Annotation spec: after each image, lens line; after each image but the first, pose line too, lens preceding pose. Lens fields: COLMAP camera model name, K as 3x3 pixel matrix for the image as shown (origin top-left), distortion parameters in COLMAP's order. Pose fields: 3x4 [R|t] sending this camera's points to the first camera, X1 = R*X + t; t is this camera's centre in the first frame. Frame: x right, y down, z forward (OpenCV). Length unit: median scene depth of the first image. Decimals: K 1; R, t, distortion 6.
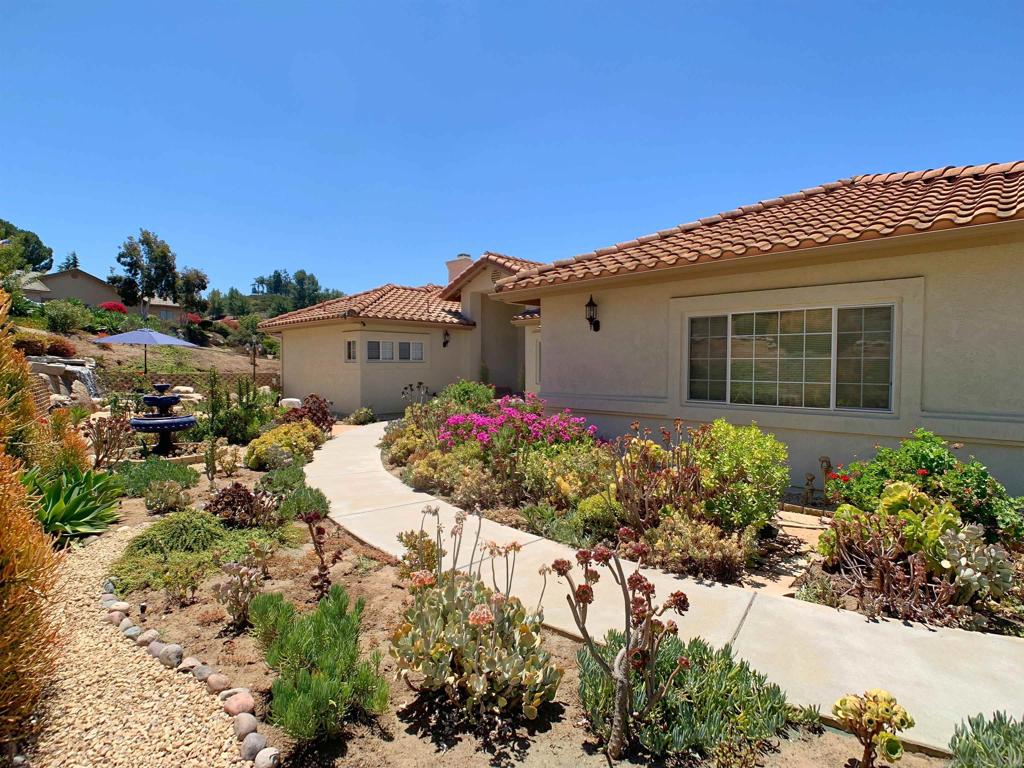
lens RADIAL K [[536.0, 0, 512.4], [0, 536.0, 386.1], [0, 0, 1]] dist [-0.038962, 0.005324]
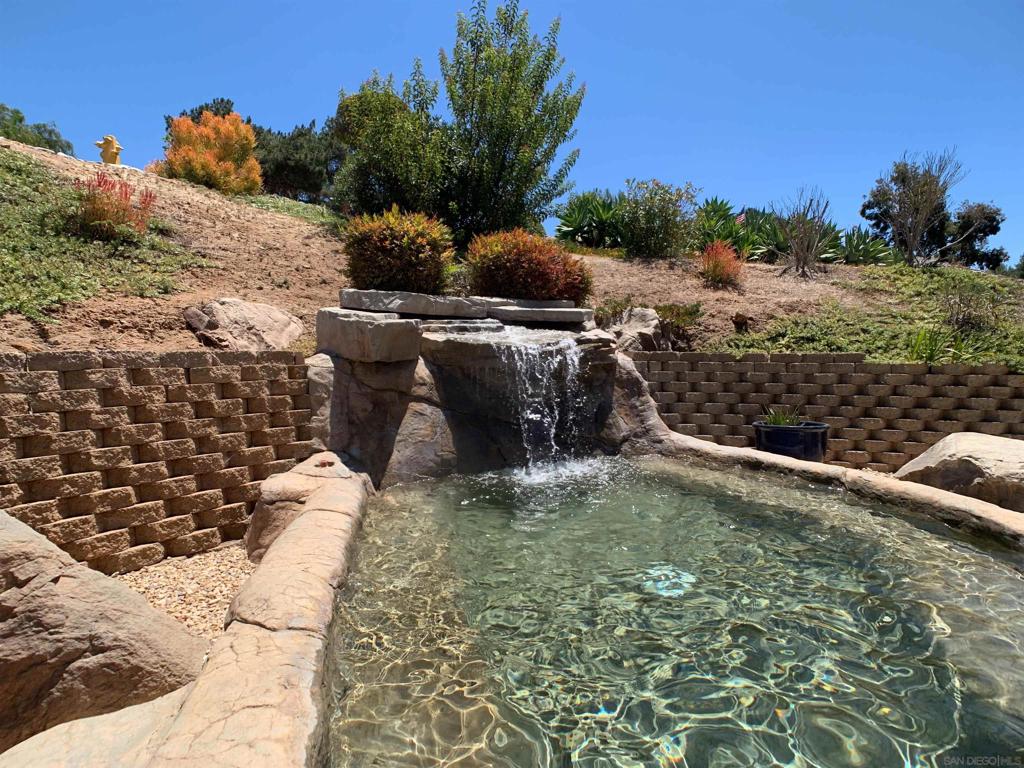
lens RADIAL K [[536.0, 0, 512.2], [0, 536.0, 387.0], [0, 0, 1]] dist [-0.038962, 0.005324]
pose [[0.314232, 0.039256, -0.948534, -0.193095], [-0.028872, 0.999078, 0.031783, -0.005857], [0.948907, 0.017399, 0.315075, 0.299593]]
